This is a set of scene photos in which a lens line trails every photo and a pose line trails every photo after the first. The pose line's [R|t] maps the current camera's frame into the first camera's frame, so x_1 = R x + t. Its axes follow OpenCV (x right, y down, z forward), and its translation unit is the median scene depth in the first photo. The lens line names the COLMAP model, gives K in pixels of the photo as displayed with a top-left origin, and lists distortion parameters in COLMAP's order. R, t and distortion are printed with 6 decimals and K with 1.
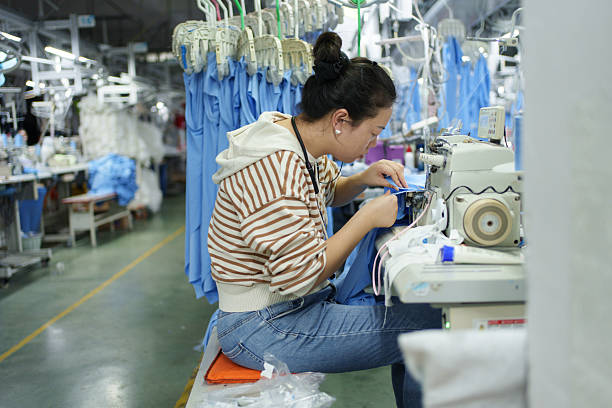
lens RADIAL K [[647.1, 0, 306.0], [0, 647.1, 204.0], [0, 0, 1]] dist [-0.002072, -0.014442]
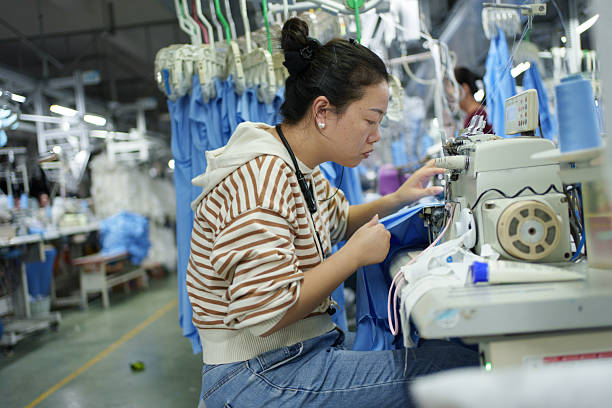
lens RADIAL K [[613.7, 0, 306.0], [0, 613.7, 204.0], [0, 0, 1]] dist [0.011958, -0.015331]
pose [[0.997234, -0.058017, -0.046469, 0.036188], [0.052970, 0.993236, -0.103328, 0.042258], [0.052149, 0.100580, 0.993561, 0.180334]]
